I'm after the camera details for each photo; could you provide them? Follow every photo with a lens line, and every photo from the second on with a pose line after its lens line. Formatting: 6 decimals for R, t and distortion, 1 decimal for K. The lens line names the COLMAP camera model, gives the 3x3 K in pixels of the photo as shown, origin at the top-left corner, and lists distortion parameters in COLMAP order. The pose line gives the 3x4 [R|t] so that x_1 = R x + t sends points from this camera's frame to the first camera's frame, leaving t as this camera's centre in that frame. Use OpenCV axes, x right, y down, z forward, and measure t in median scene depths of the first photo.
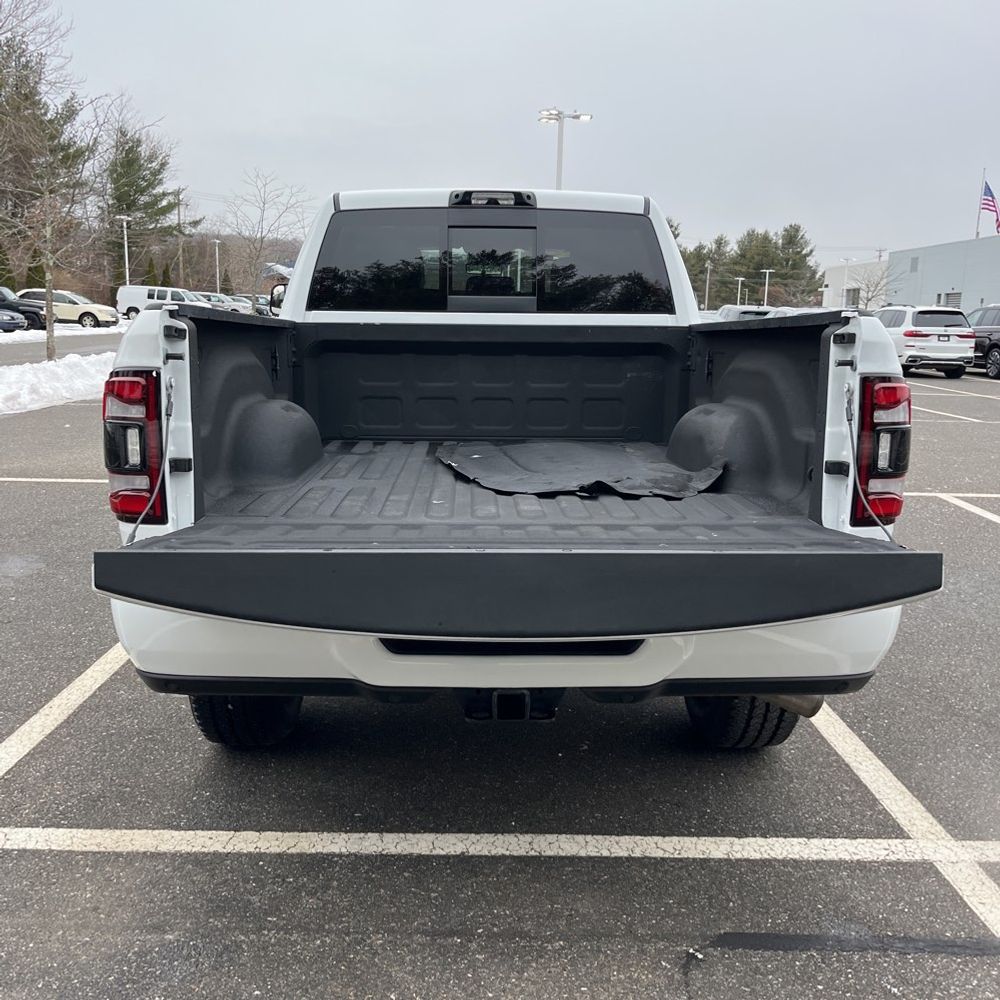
lens RADIAL K [[1002.8, 0, 500.0], [0, 1002.8, 500.0], [0, 0, 1]] dist [0.019153, 0.013362]
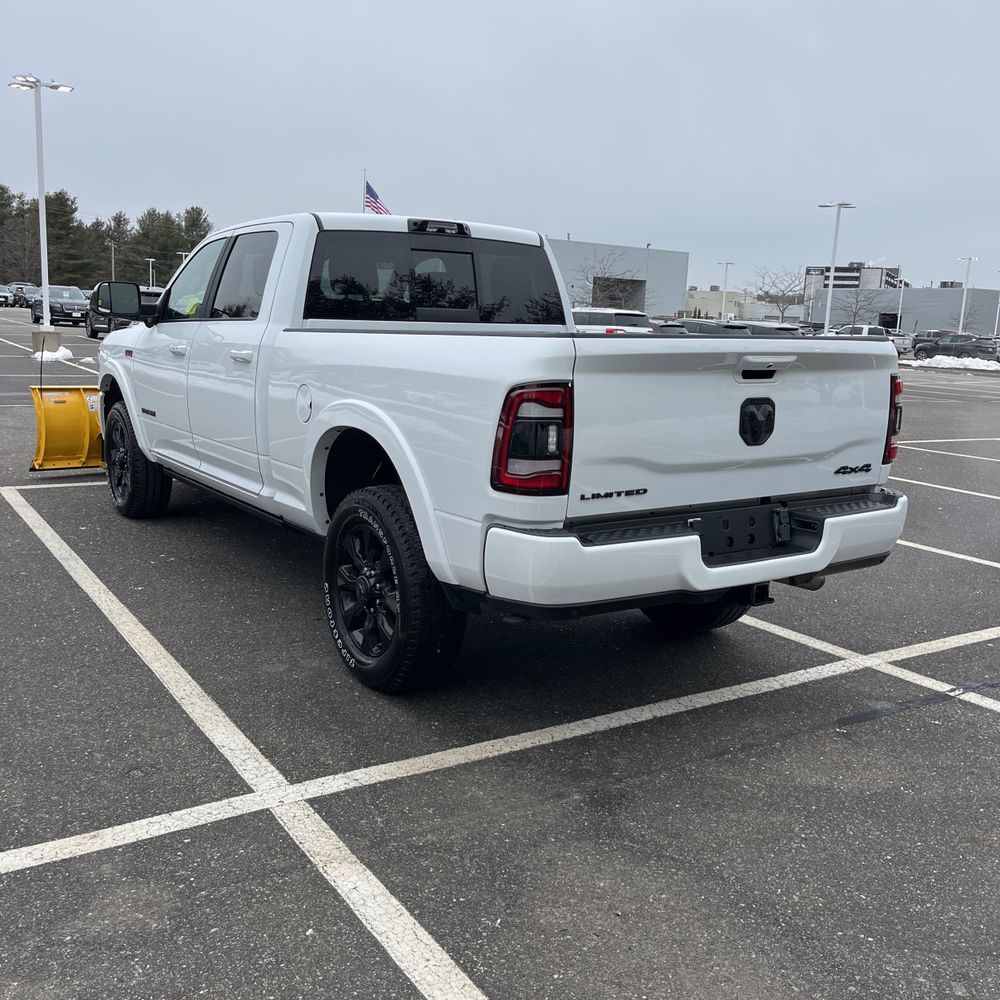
lens RADIAL K [[1003.0, 0, 478.3], [0, 1003.0, 494.7], [0, 0, 1]] dist [0.034862, -0.030842]
pose [[0.852508, -0.079279, 0.516668, -0.922884], [0.073202, 0.996798, 0.032168, -0.022742], [-0.517564, 0.010397, 0.855582, -0.081524]]
